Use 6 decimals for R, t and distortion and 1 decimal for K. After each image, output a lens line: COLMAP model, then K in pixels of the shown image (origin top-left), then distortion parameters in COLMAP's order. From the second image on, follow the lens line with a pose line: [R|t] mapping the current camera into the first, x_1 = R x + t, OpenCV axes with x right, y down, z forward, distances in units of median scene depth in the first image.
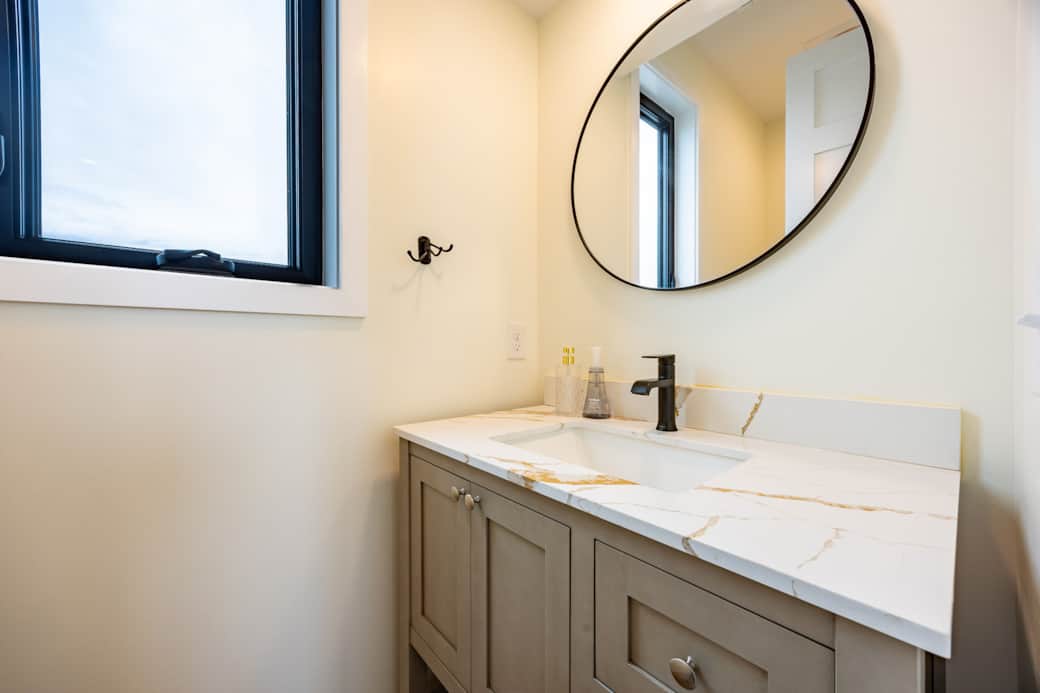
lens RADIAL K [[395.4, 0, 517.5], [0, 395.4, 347.2], [0, 0, 1]] dist [-0.000160, 0.000044]
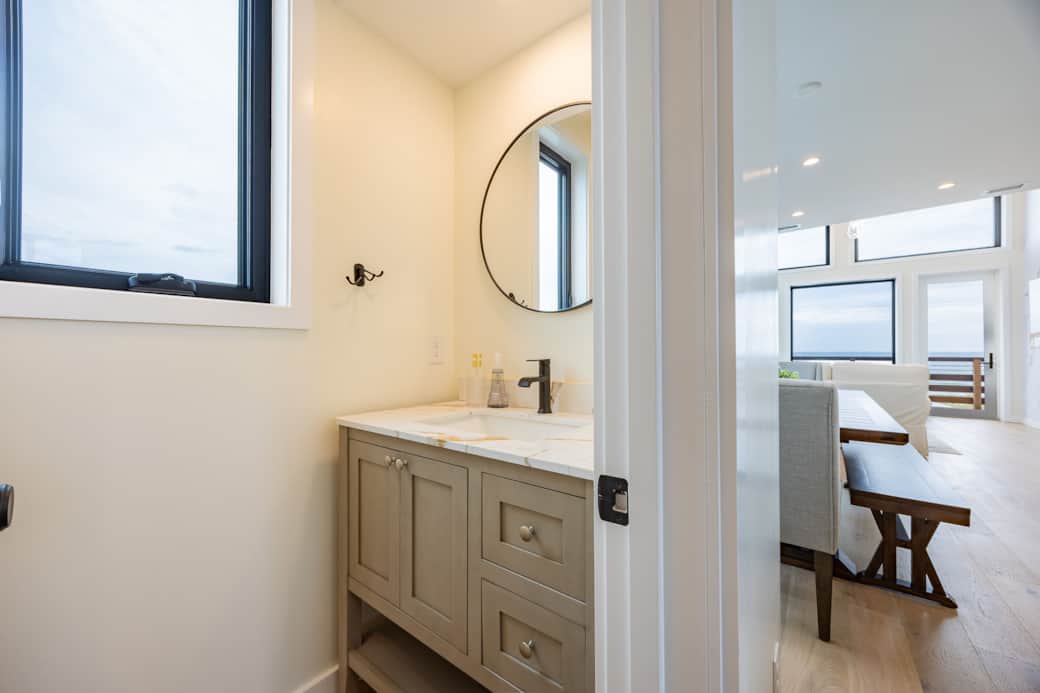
lens RADIAL K [[395.4, 0, 517.5], [0, 395.4, 347.2], [0, 0, 1]] dist [-0.000160, 0.000044]
pose [[0.981688, 0.001943, 0.190485, 0.016538], [0.001191, 0.999866, -0.016337, 0.000434], [-0.190491, 0.016265, 0.981554, -0.353421]]
